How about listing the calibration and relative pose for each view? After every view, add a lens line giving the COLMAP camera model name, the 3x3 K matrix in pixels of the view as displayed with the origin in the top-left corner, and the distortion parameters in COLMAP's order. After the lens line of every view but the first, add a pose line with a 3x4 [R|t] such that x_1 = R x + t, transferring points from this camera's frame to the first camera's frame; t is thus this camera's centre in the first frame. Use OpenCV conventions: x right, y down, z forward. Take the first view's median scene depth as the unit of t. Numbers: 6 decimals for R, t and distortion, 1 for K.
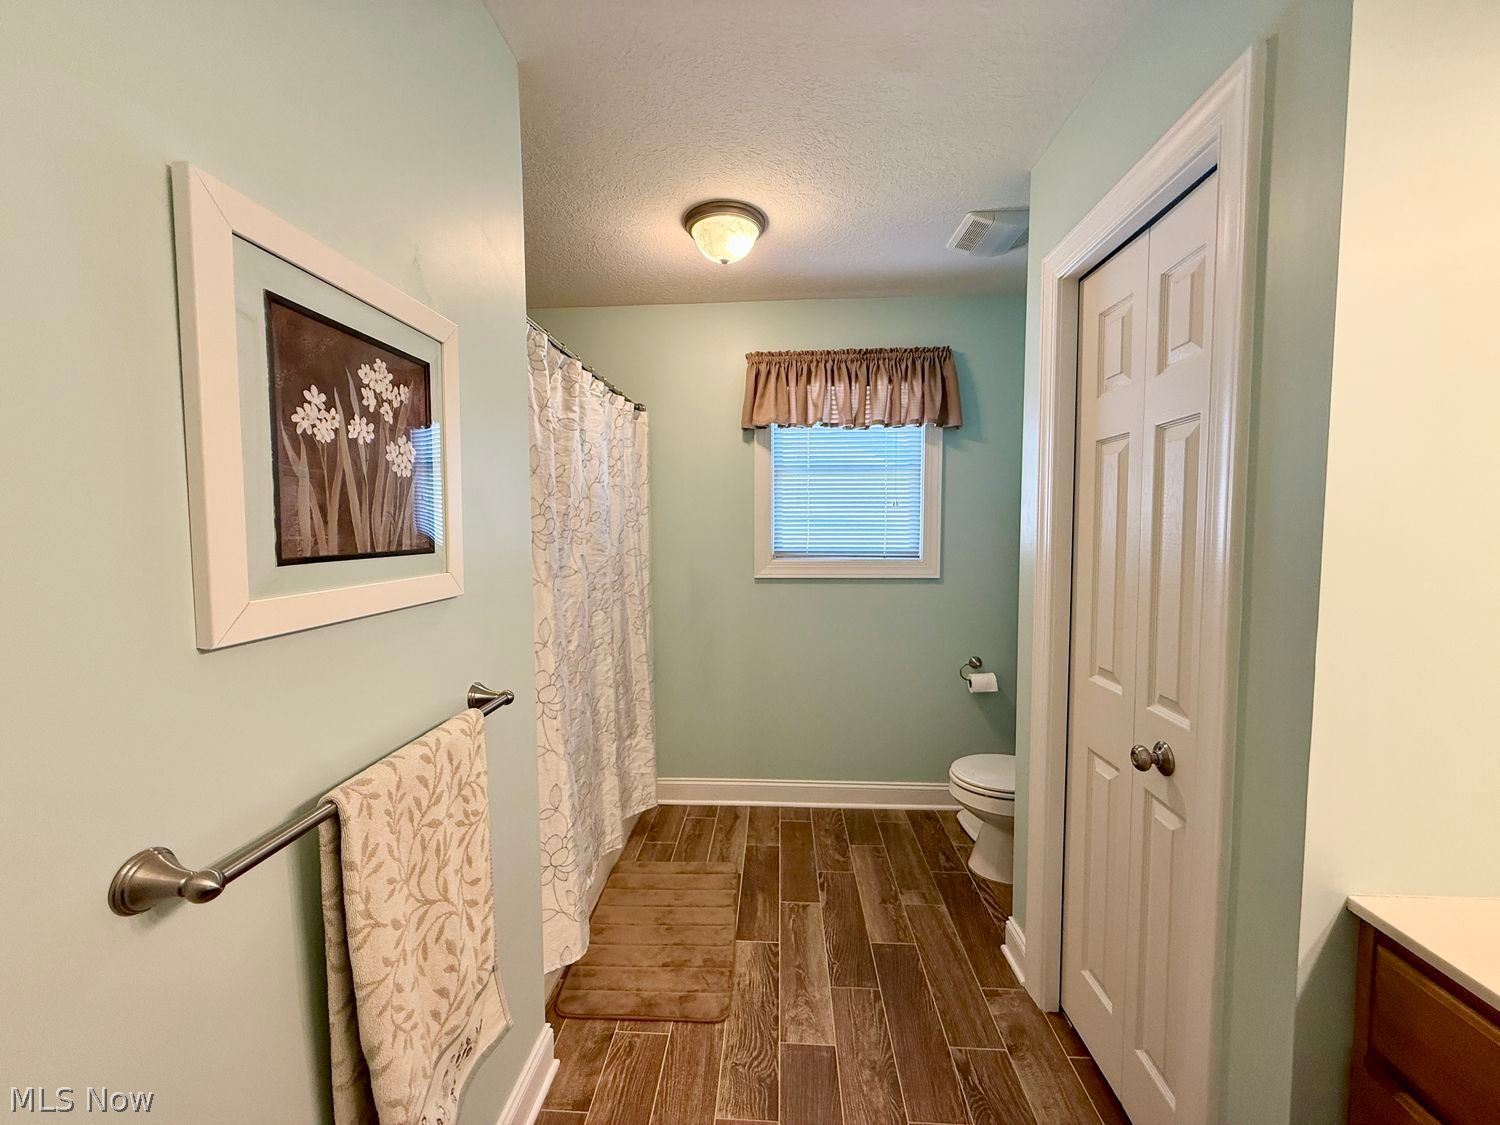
lens RADIAL K [[597.0, 0, 746.1], [0, 597.0, 561.7], [0, 0, 1]] dist [0.000164, 0.000148]
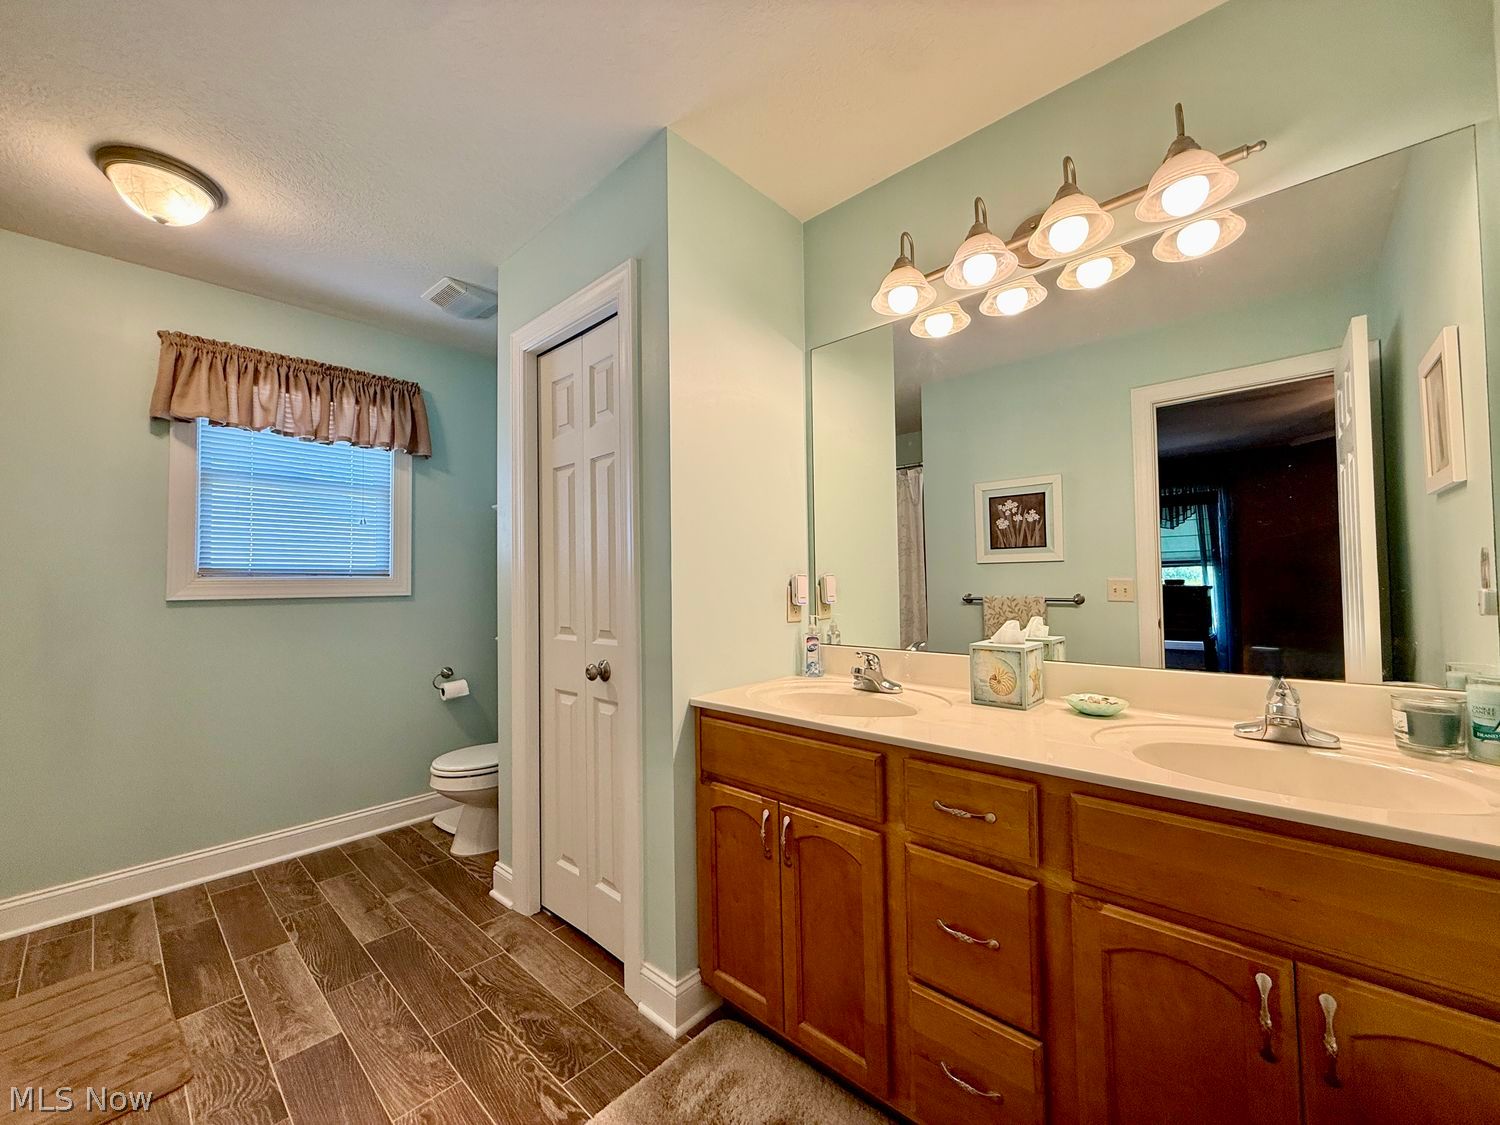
lens RADIAL K [[597.0, 0, 748.5], [0, 597.0, 564.7], [0, 0, 1]] dist [0.000164, 0.000148]
pose [[0.627816, 0.018562, 0.778140, -0.159986], [0.061098, 0.995456, -0.073040, 0.113067], [-0.775960, 0.093399, 0.623829, -0.163386]]
